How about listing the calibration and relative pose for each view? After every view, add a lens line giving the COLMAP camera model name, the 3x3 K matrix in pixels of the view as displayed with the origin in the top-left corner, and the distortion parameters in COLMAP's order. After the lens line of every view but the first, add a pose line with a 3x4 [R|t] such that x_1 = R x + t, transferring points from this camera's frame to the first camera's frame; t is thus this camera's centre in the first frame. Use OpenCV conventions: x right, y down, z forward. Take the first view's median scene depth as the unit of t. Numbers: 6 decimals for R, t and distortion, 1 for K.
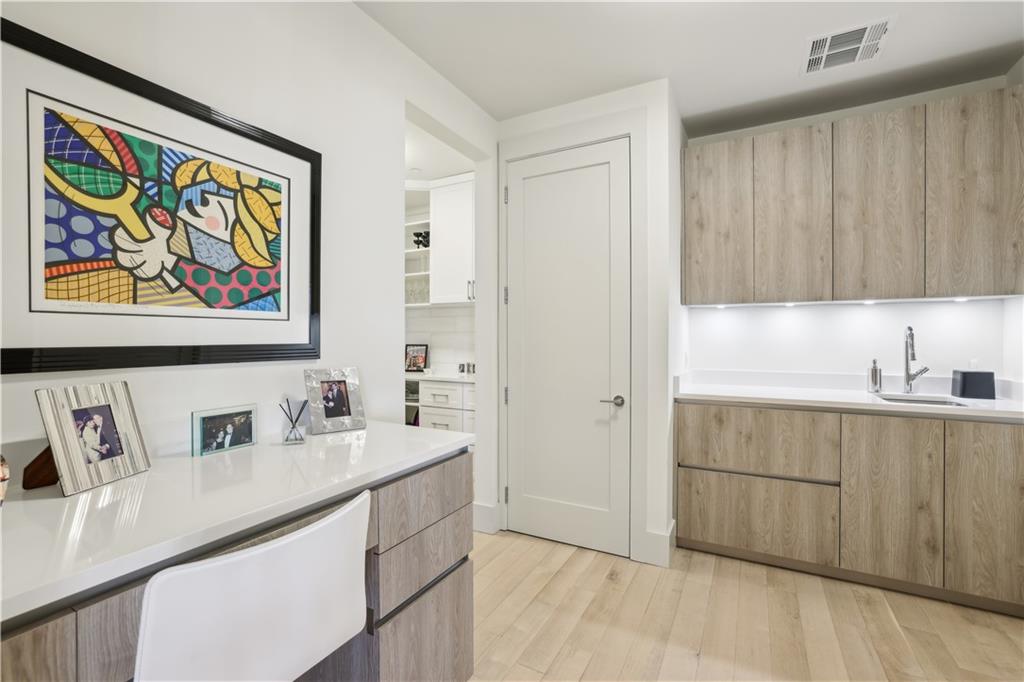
lens RADIAL K [[457.6, 0, 510.5], [0, 457.6, 335.8], [0, 0, 1]] dist [-0.025172, 0.013760]
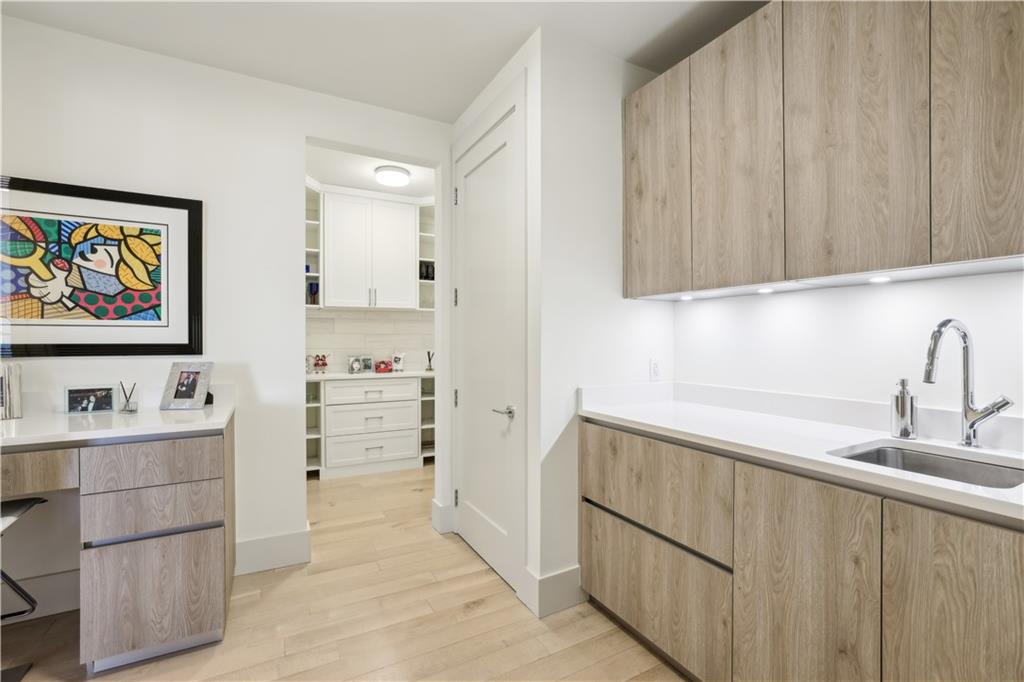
lens RADIAL K [[457.6, 0, 510.5], [0, 457.6, 335.8], [0, 0, 1]] dist [-0.025172, 0.013760]
pose [[0.834025, -0.003157, -0.551718, 1.192068], [0.000734, 0.999989, -0.004613, 0.001574], [0.551727, 0.003443, 0.834018, 0.438883]]
